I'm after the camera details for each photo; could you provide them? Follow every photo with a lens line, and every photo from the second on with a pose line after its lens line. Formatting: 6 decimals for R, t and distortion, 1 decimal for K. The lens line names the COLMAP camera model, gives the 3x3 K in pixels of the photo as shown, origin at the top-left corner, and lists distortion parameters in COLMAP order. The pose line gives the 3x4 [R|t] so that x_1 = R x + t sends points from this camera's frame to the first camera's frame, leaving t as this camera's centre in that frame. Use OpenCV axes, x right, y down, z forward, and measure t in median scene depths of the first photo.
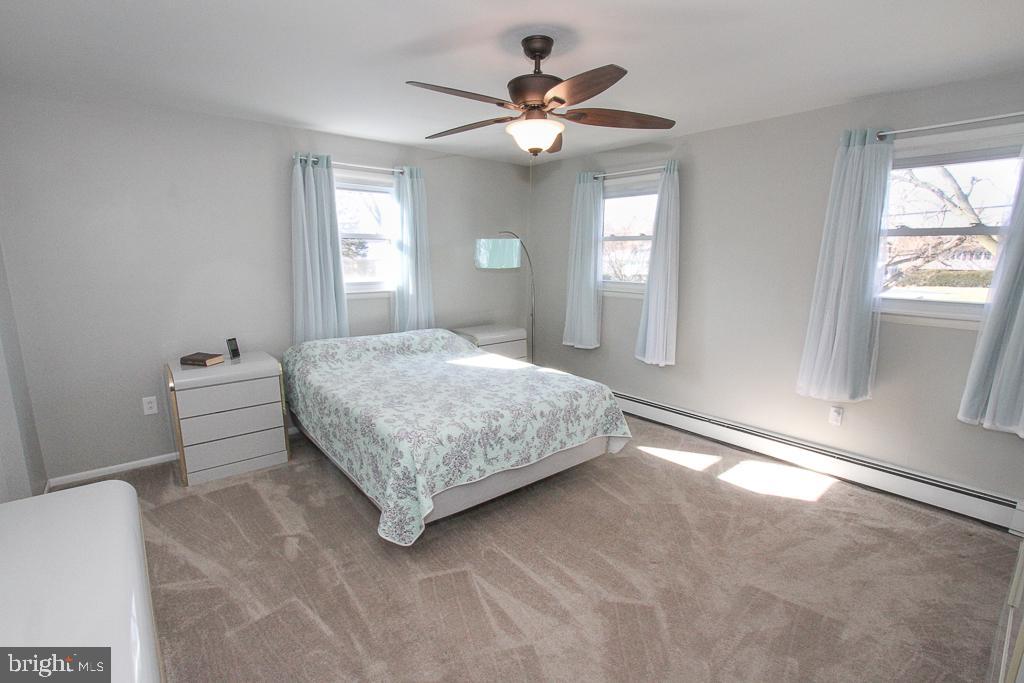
lens RADIAL K [[470.6, 0, 514.9], [0, 470.6, 341.9], [0, 0, 1]] dist [-0.016306, 0.000124]
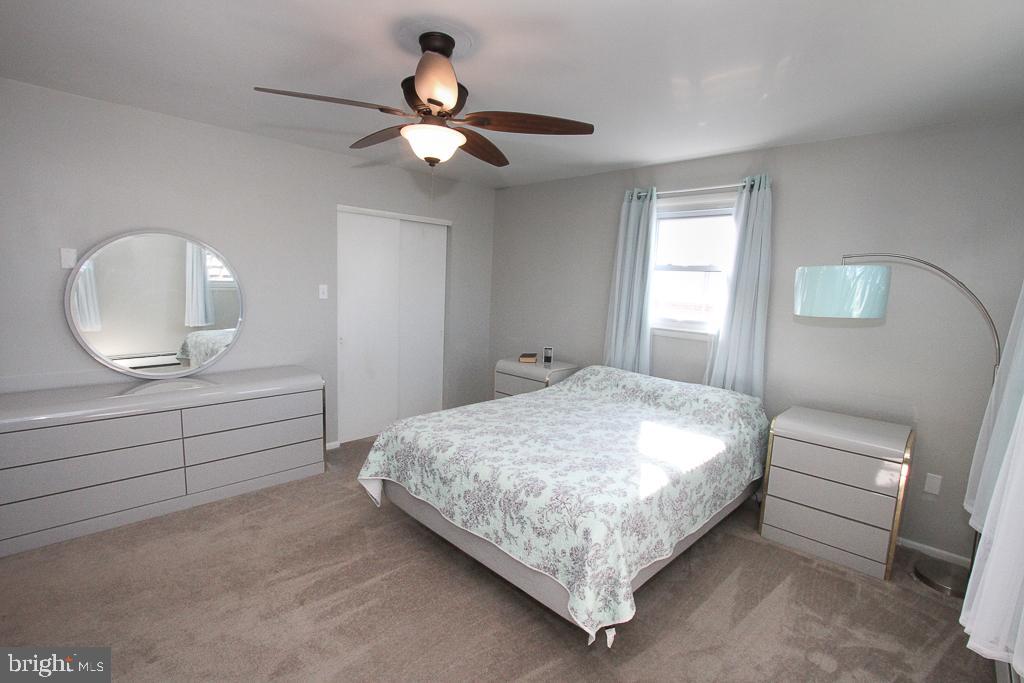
lens RADIAL K [[470.6, 0, 514.5], [0, 470.6, 344.3], [0, 0, 1]] dist [-0.016306, 0.000124]
pose [[0.090221, 0.122391, -0.988373, 0.771114], [-0.217994, 0.970781, 0.100314, -0.147929], [0.971771, 0.206409, 0.114265, 0.872026]]
